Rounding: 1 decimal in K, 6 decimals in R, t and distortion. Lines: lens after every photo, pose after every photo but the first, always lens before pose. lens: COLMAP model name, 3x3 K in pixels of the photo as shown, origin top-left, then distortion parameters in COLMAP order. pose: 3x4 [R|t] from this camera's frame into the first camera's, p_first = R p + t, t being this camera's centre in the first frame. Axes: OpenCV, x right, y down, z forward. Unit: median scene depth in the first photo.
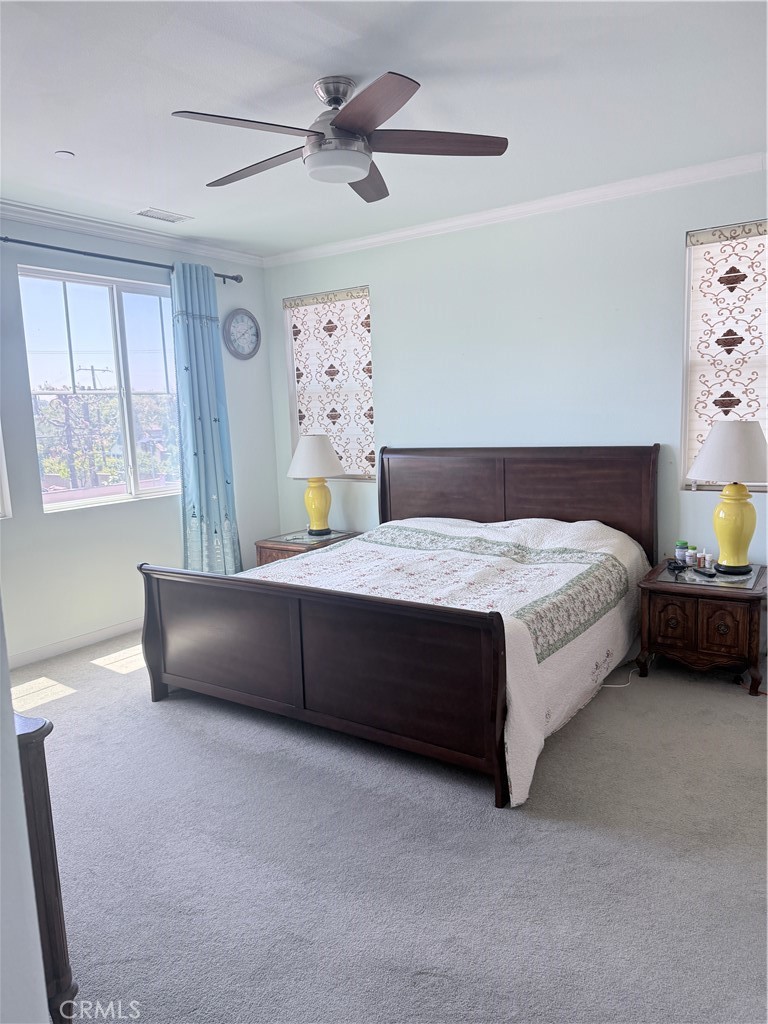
lens RADIAL K [[701.3, 0, 385.2], [0, 701.3, 510.5], [0, 0, 1]] dist [0.094102, -0.160292]
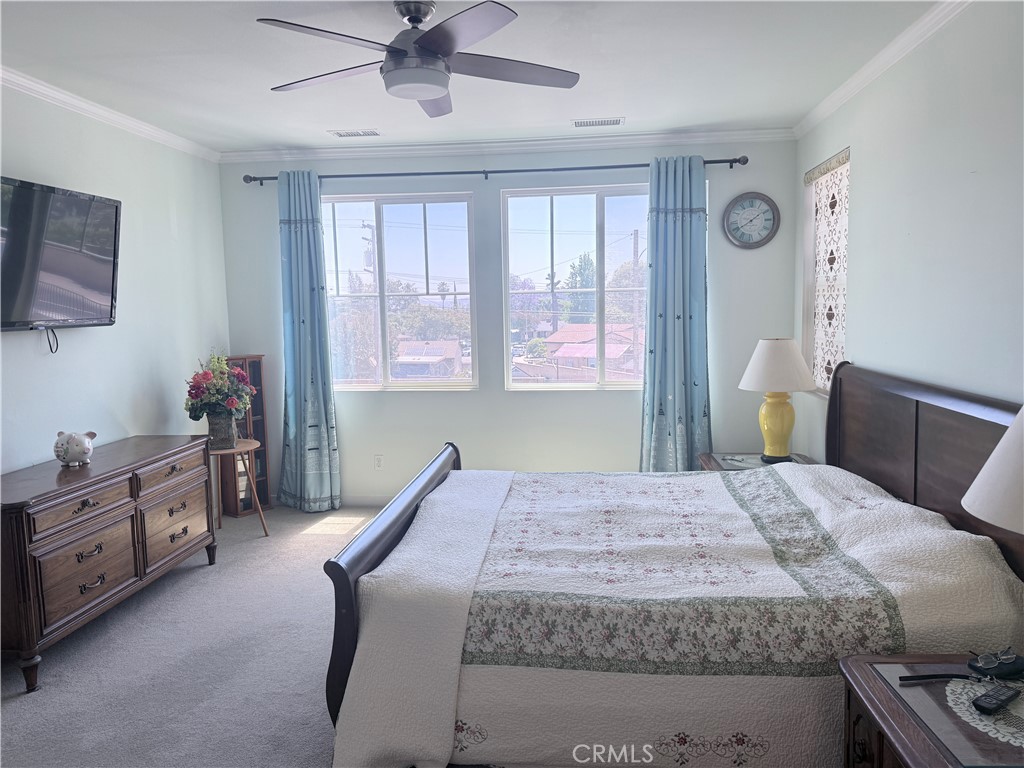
lens RADIAL K [[701.3, 0, 514.9], [0, 701.3, 380.6], [0, 0, 1]] dist [0.094102, -0.160292]
pose [[0.492150, 0.119587, -0.862257, 0.502617], [-0.121074, 0.990295, 0.068240, -0.086237], [0.862049, 0.070813, 0.501853, 0.356451]]
